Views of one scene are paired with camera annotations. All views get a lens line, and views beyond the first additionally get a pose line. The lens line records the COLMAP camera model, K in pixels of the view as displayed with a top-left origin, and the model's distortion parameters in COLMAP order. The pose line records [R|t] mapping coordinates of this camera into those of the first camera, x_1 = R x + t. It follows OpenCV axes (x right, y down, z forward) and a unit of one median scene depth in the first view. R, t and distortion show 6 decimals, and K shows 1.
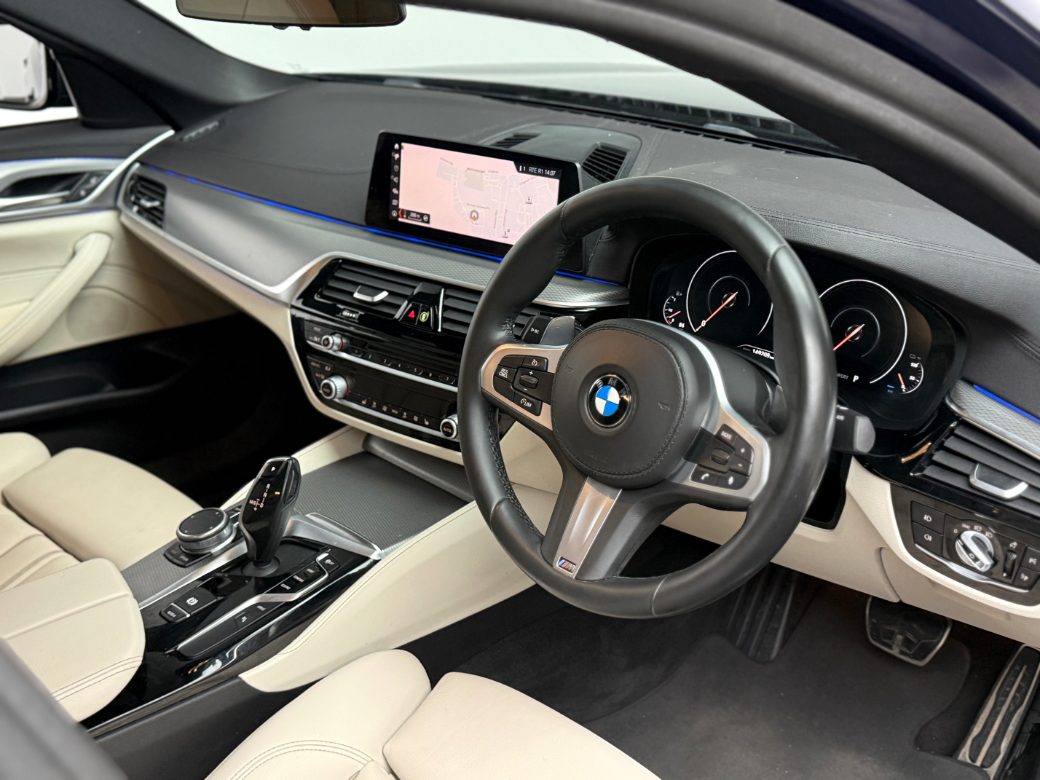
lens RADIAL K [[1128.3, 0, 520.0], [0, 1128.3, 390.0], [0, 0, 1]] dist [0.011067, -0.000182]
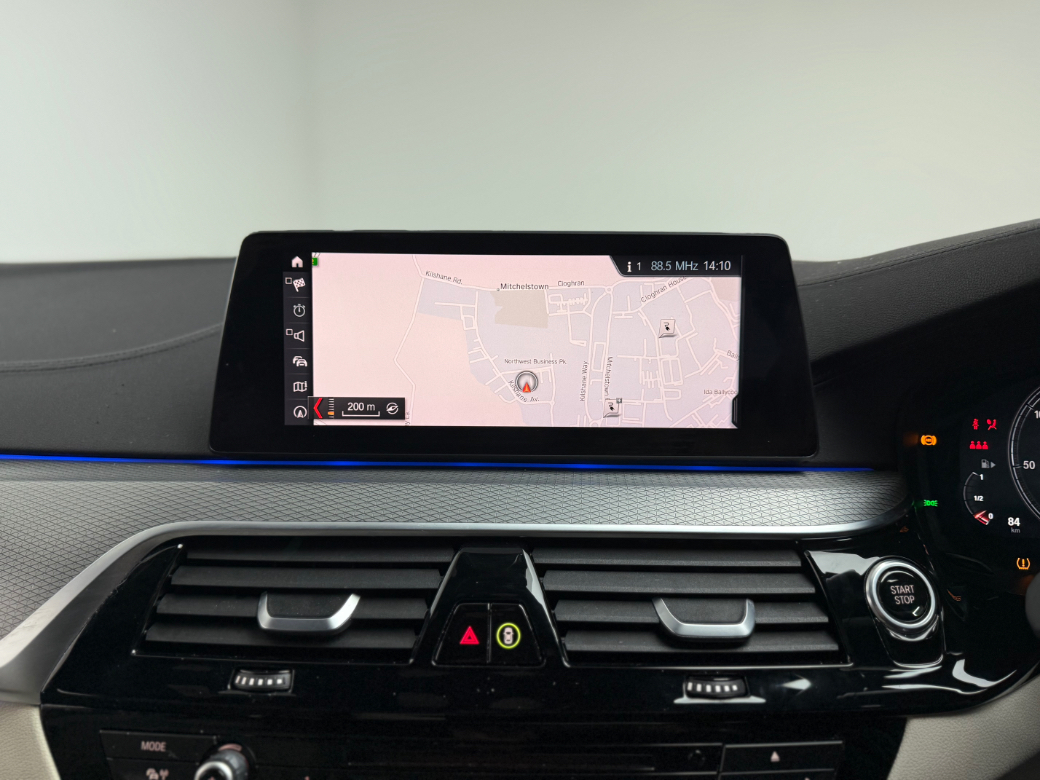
lens RADIAL K [[754.8, 0, 520.0], [0, 754.8, 390.0], [0, 0, 1]] dist [0.071317, -0.000165]
pose [[0.820916, -0.102827, 0.561716, -0.219774], [0.228308, 0.960717, -0.157792, -0.103020], [-0.523424, 0.257778, 0.812144, 0.749650]]
